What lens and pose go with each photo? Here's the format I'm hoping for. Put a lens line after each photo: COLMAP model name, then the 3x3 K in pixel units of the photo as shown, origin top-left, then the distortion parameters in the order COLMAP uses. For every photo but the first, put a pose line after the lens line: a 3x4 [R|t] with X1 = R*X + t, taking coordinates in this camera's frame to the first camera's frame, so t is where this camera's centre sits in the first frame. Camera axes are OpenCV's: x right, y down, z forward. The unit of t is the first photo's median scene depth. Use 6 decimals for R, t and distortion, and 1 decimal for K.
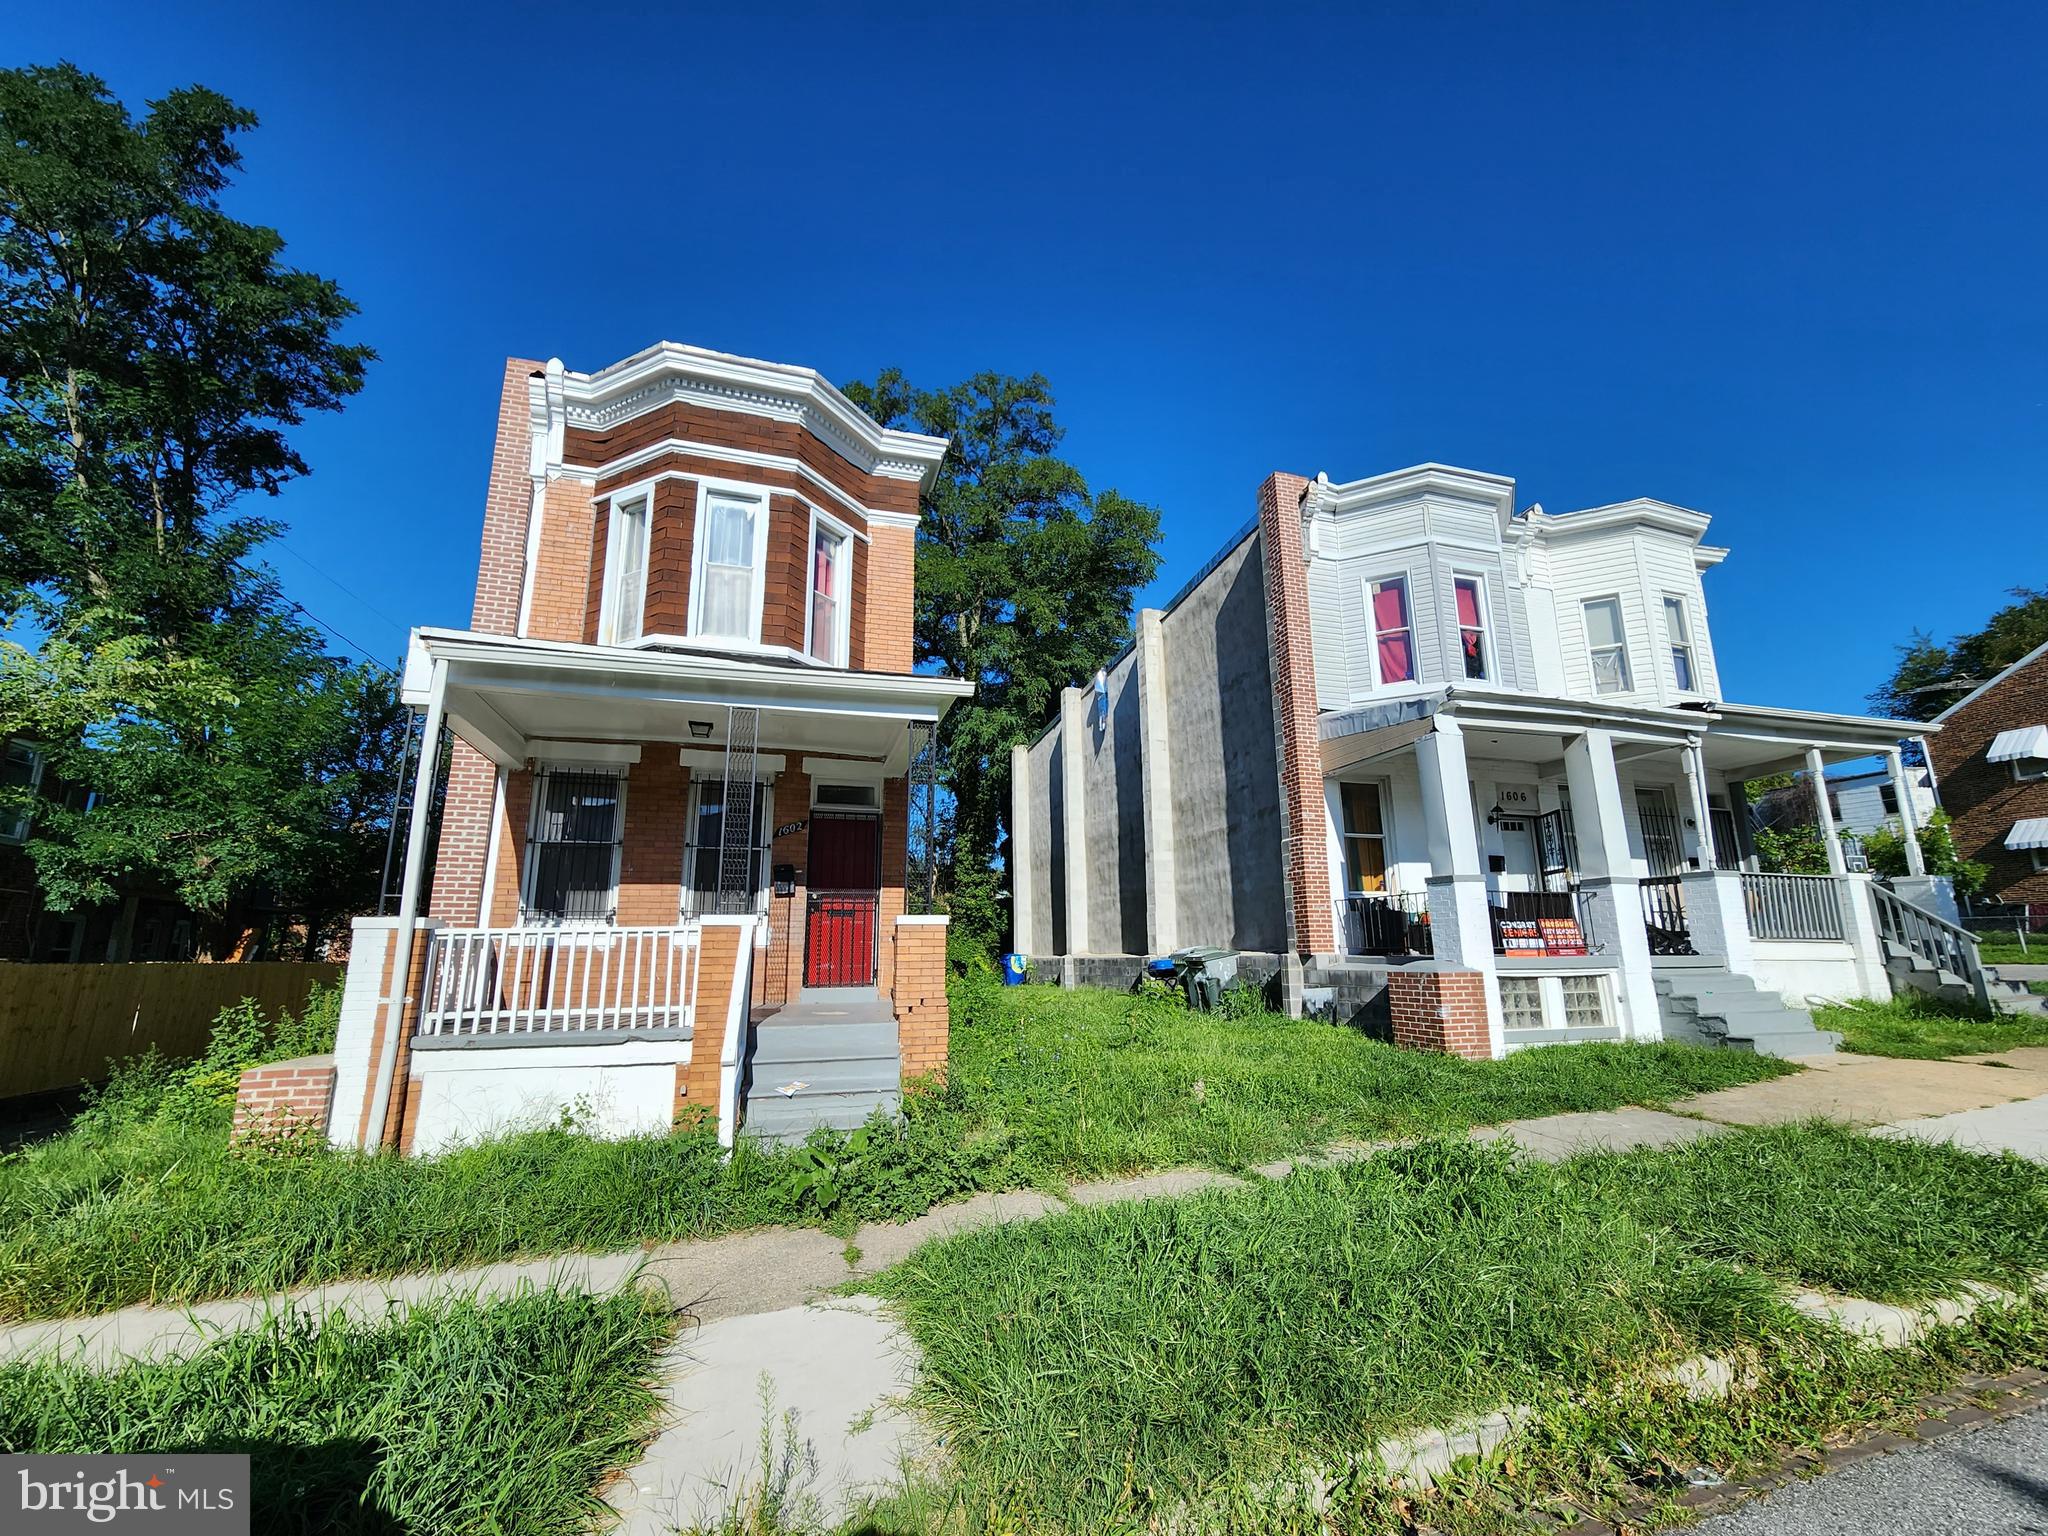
lens RADIAL K [[838.4, 0, 1036.6], [0, 838.4, 772.8], [0, 0, 1]] dist [-0.001767, 0.001035]
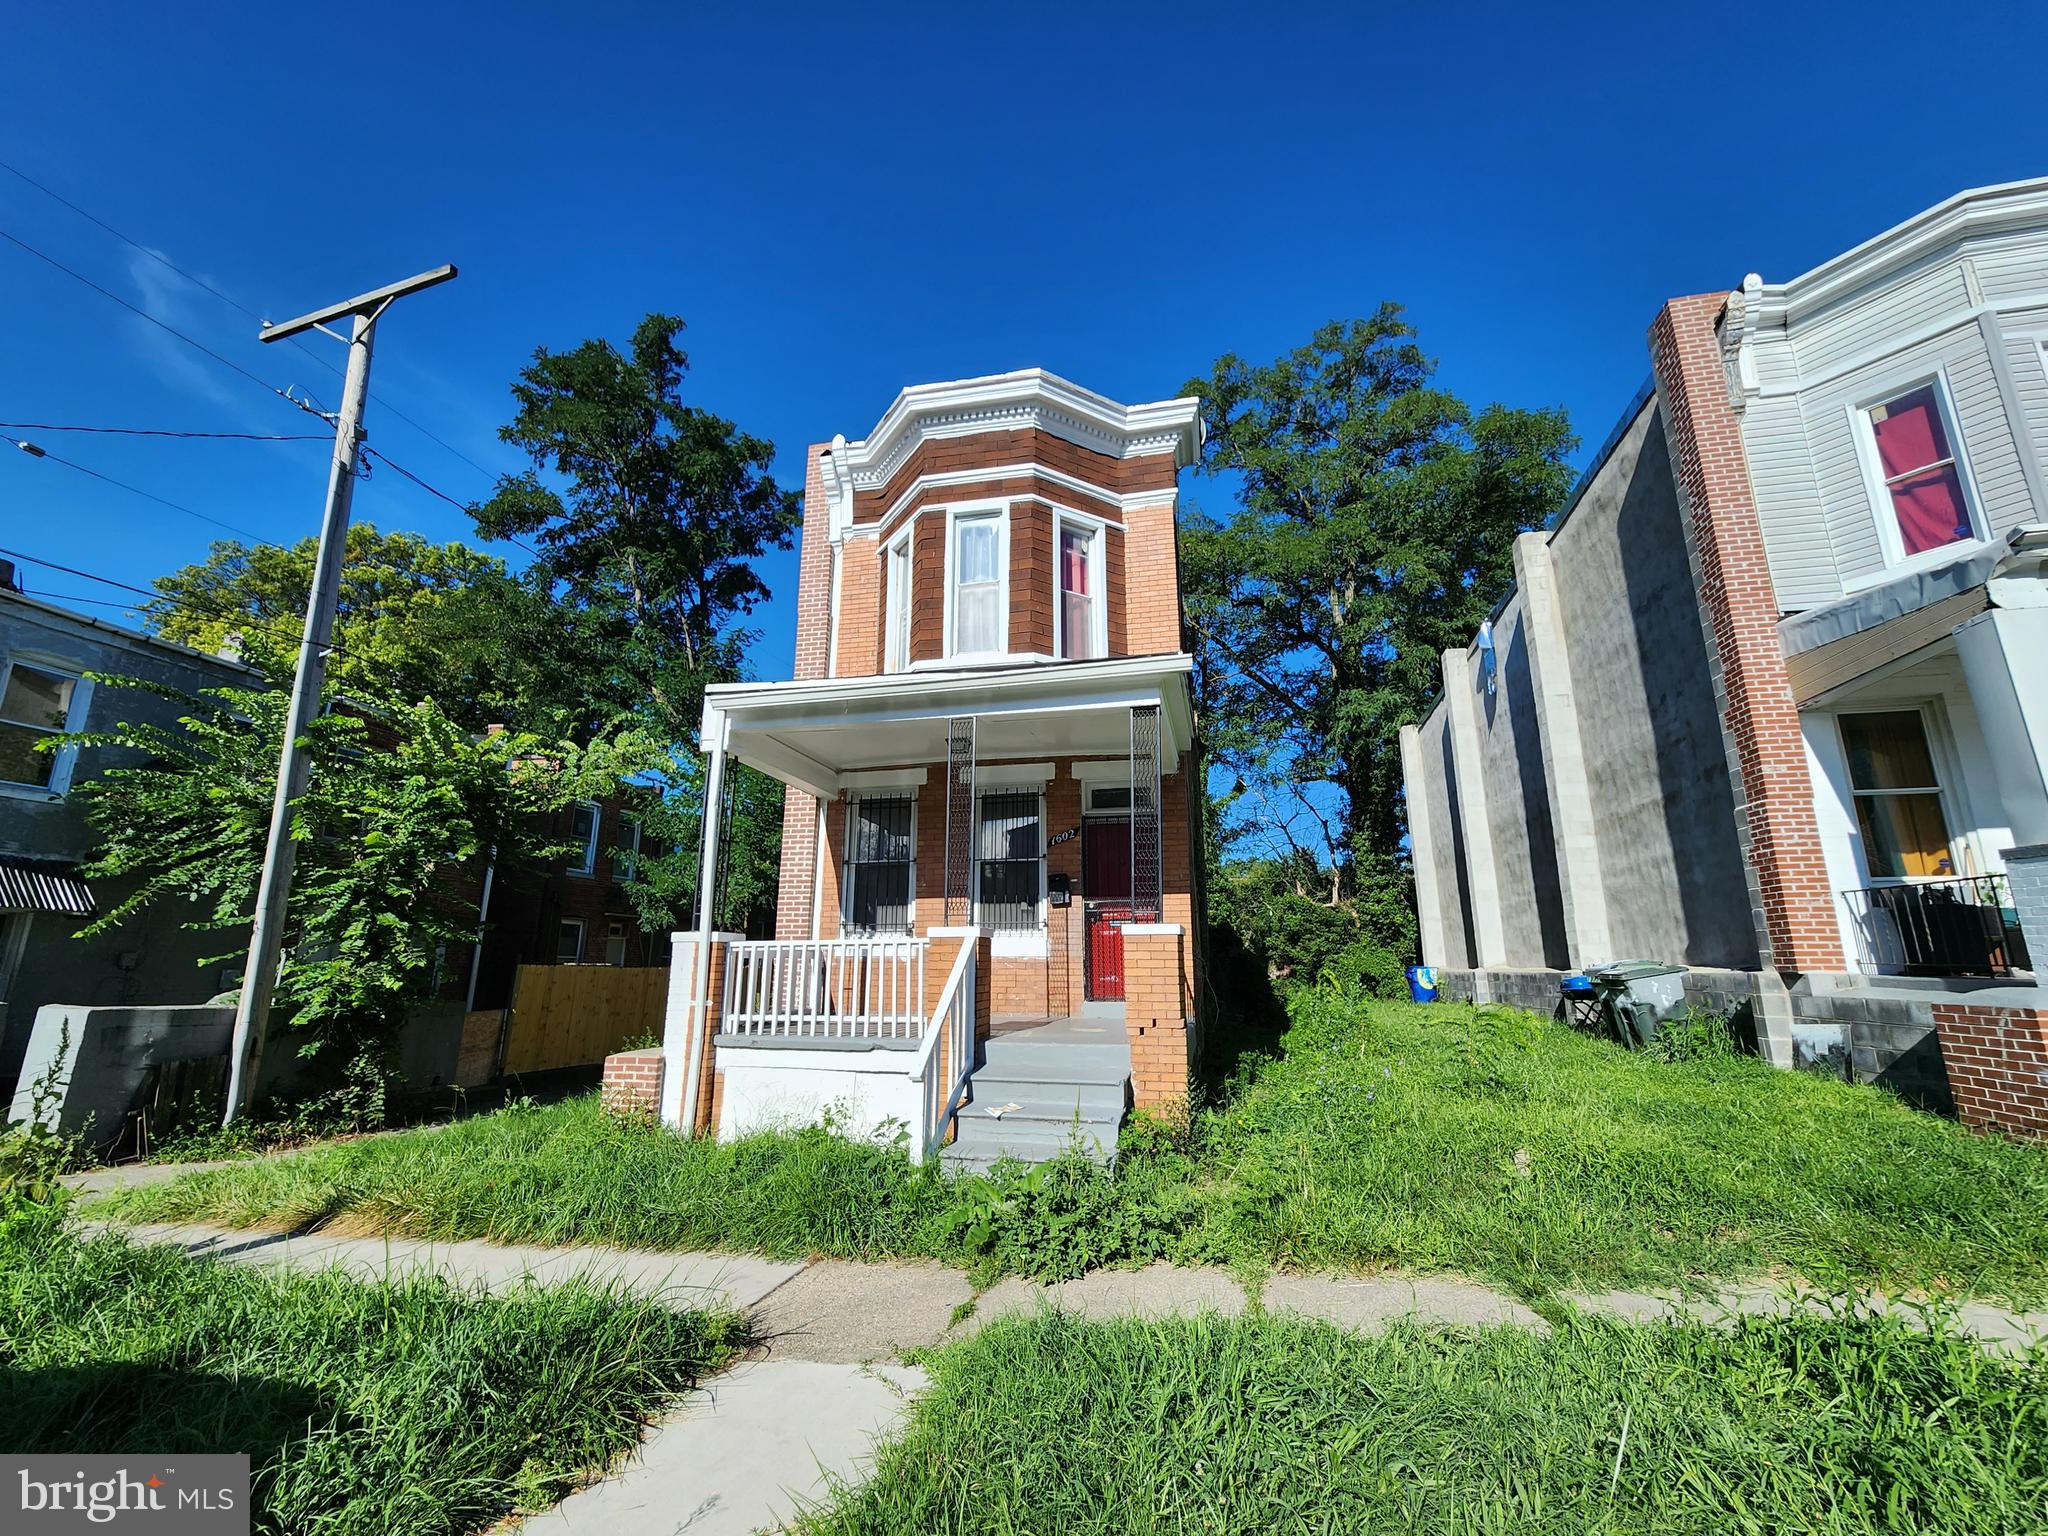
lens RADIAL K [[838.4, 0, 1040.0], [0, 838.4, 771.7], [0, 0, 1]] dist [-0.001767, 0.001035]
pose [[0.868896, -0.102056, -0.484360, 0.155168], [0.096484, 0.994665, -0.036495, 0.023406], [0.485500, -0.015023, 0.874108, 0.130008]]
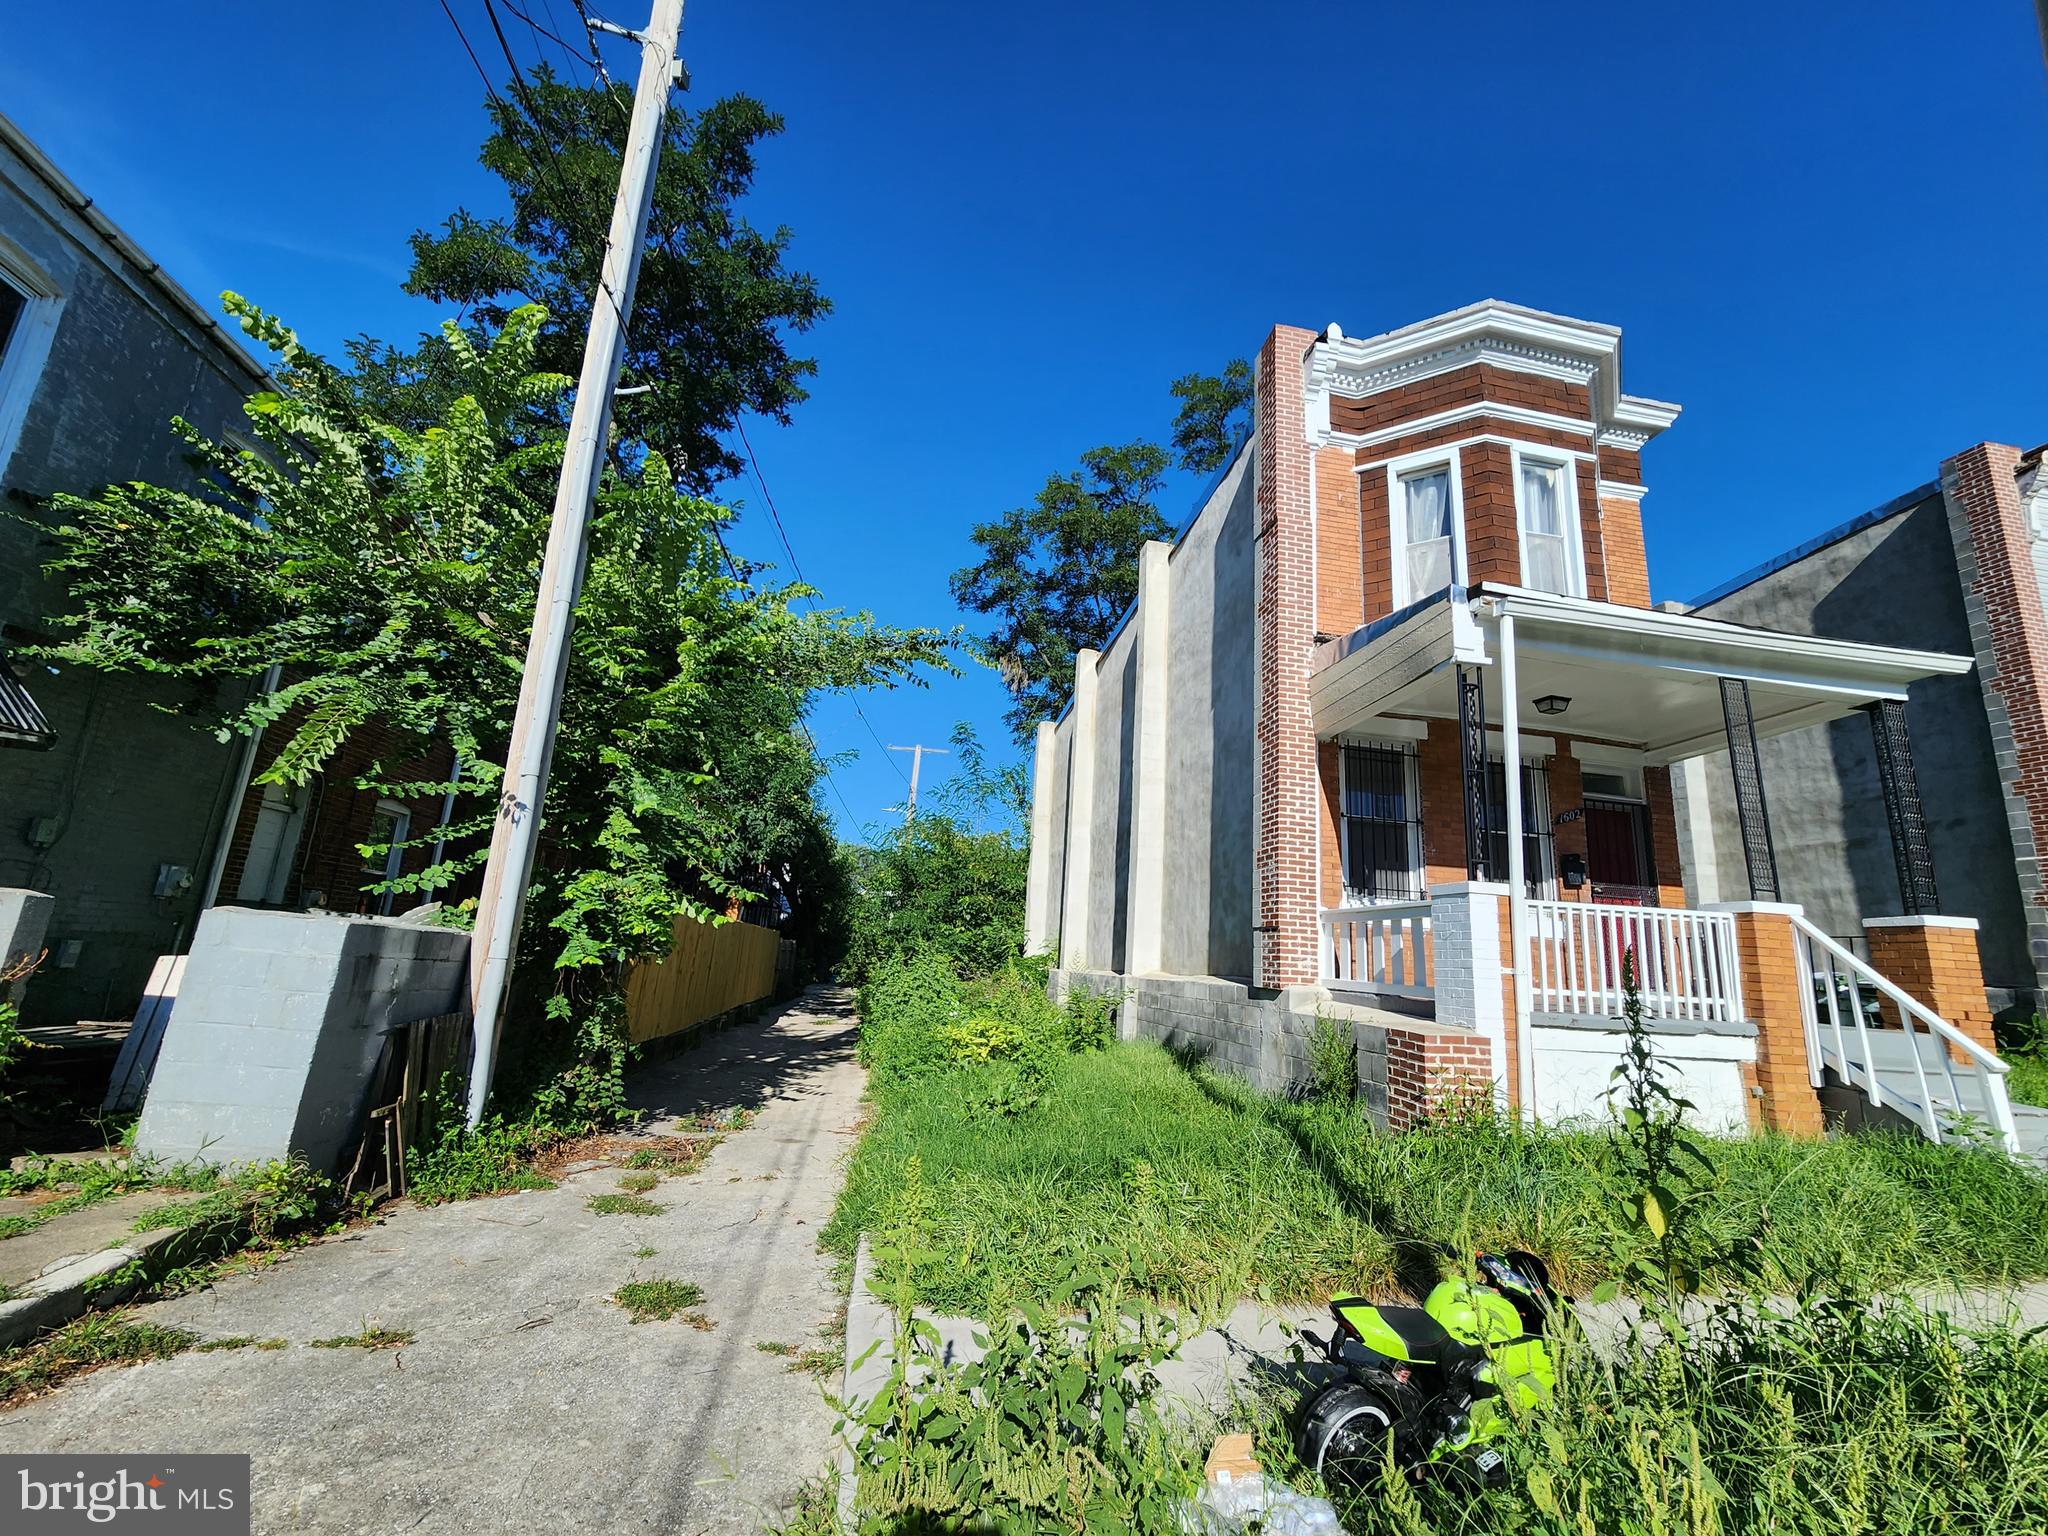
lens RADIAL K [[838.4, 0, 1015.2], [0, 838.4, 771.1], [0, 0, 1]] dist [-0.001767, 0.001035]
pose [[0.990014, 0.040004, -0.135175, -0.748533], [-0.041520, 0.999102, -0.008407, 0.047905], [0.134717, 0.013936, 0.990786, -0.010882]]
